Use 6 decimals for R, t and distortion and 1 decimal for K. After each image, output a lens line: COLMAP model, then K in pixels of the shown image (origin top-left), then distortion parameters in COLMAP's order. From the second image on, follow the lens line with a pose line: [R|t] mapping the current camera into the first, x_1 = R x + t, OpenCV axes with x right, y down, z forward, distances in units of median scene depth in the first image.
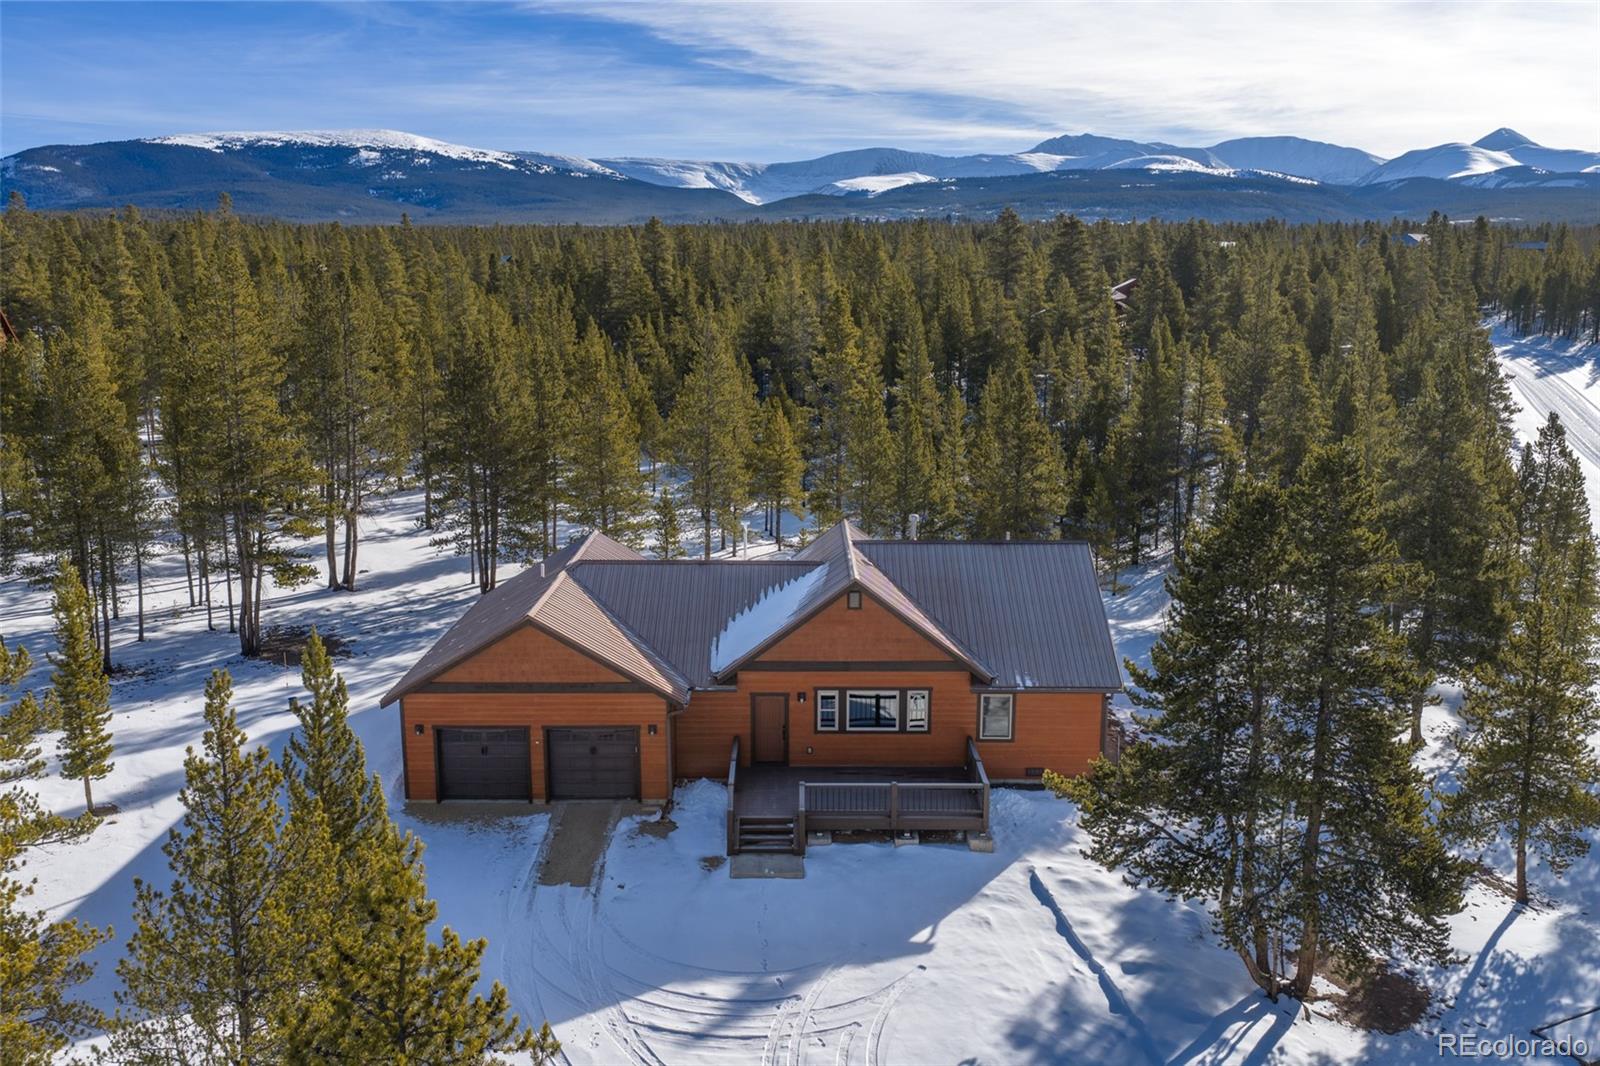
lens RADIAL K [[1316.1, 0, 800.0], [0, 1316.1, 533.0], [0, 0, 1]] dist [0.001460, -0.013080]
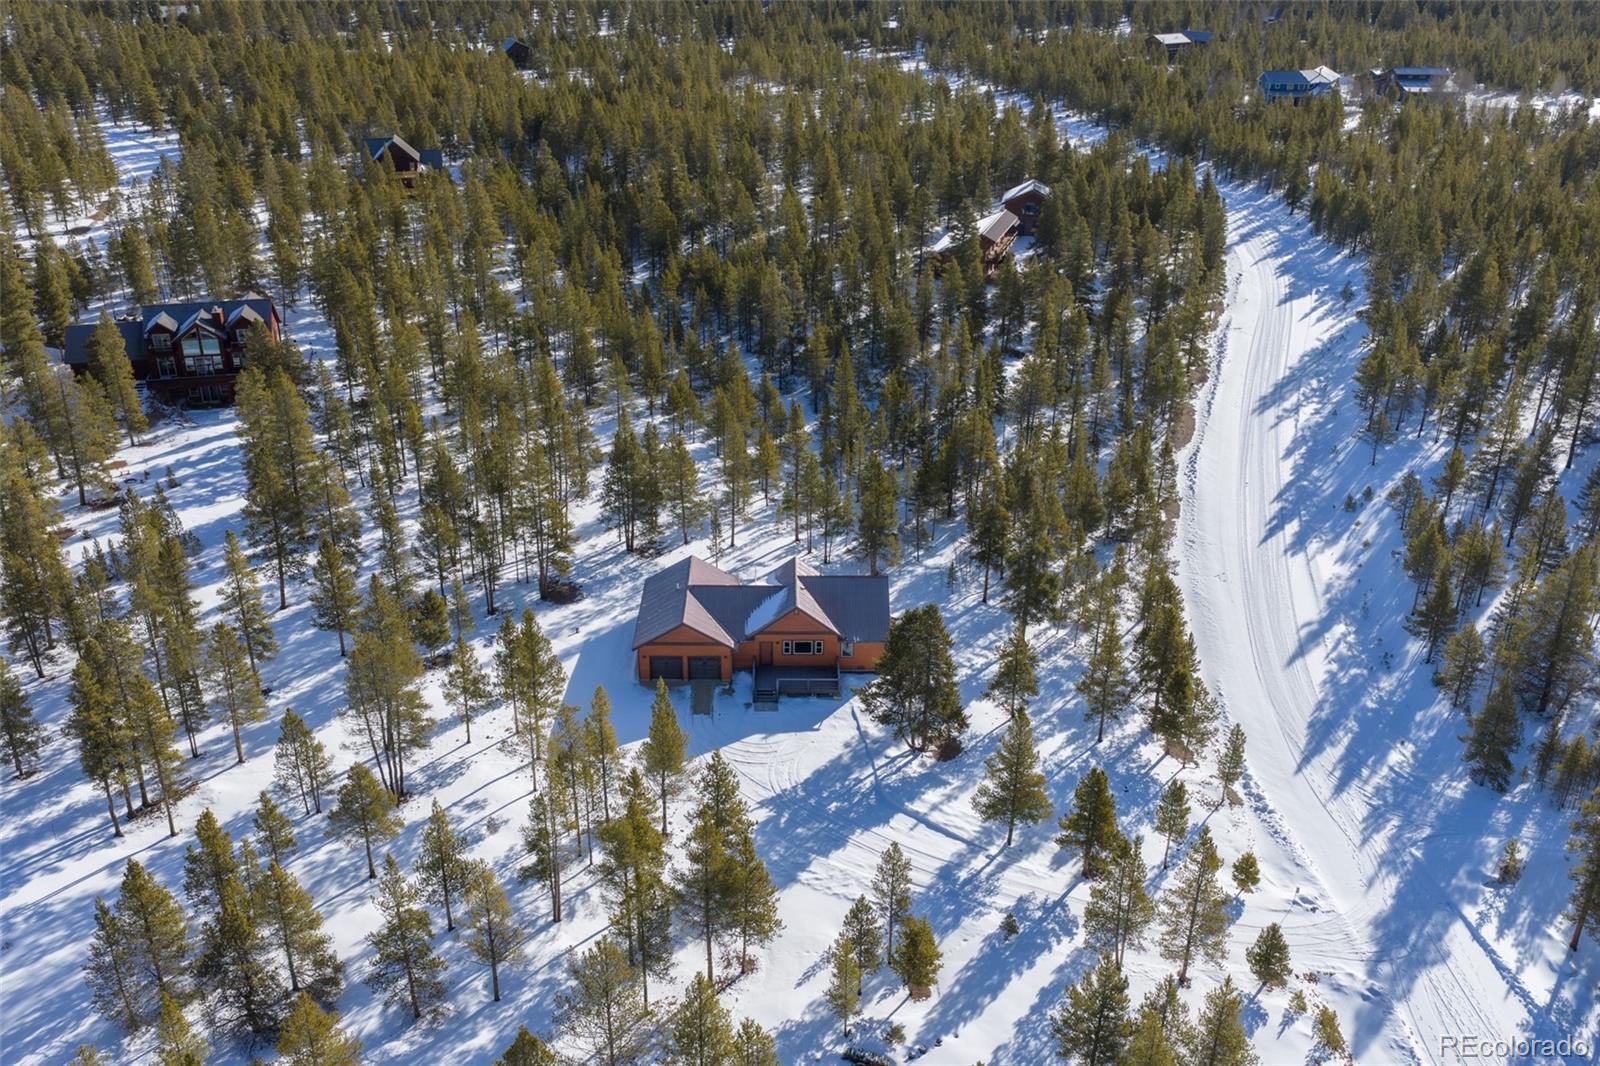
lens RADIAL K [[1316.1, 0, 800.0], [0, 1316.1, 533.0], [0, 0, 1]] dist [0.001460, -0.013080]
pose [[0.999905, 0.001828, 0.013646, 0.011063], [-0.005179, 0.968299, 0.249739, -0.834122], [-0.012757, -0.249786, 0.968217, -1.722487]]
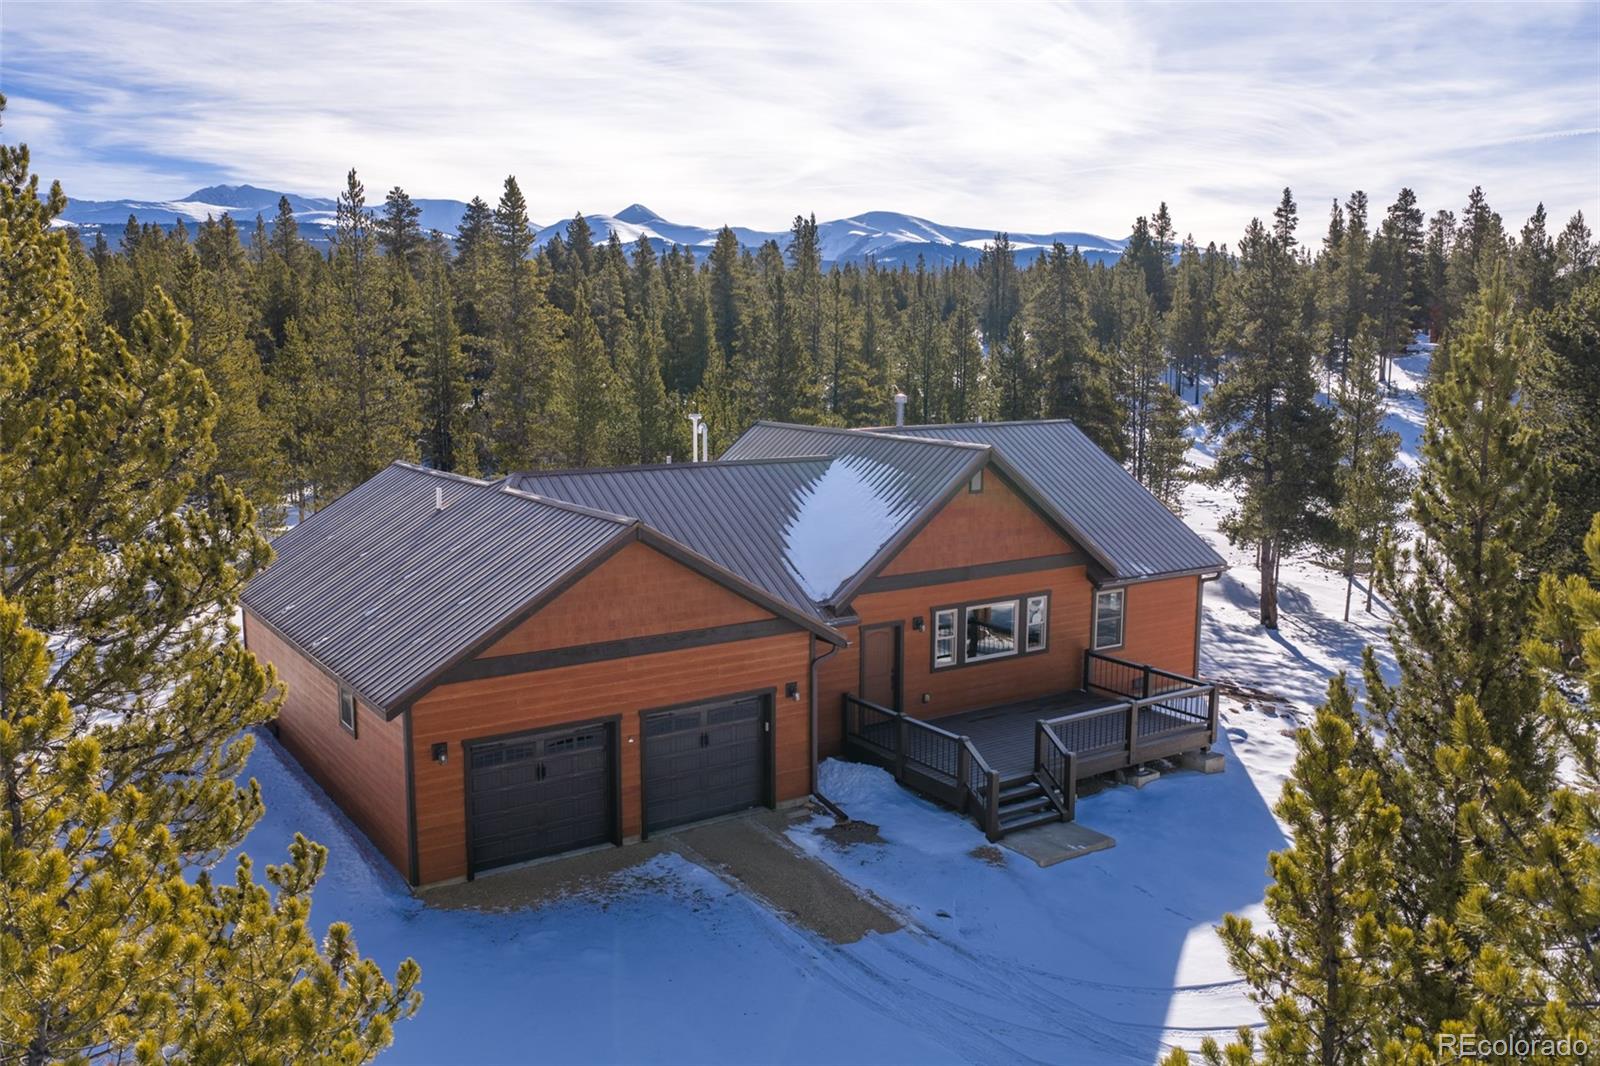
lens RADIAL K [[1316.1, 0, 800.0], [0, 1316.1, 533.0], [0, 0, 1]] dist [0.001460, -0.013080]
pose [[0.827790, -0.080391, 0.555249, -0.461604], [0.103789, 0.994541, -0.010741, 0.079739], [-0.551355, 0.066520, 0.831615, 0.453483]]
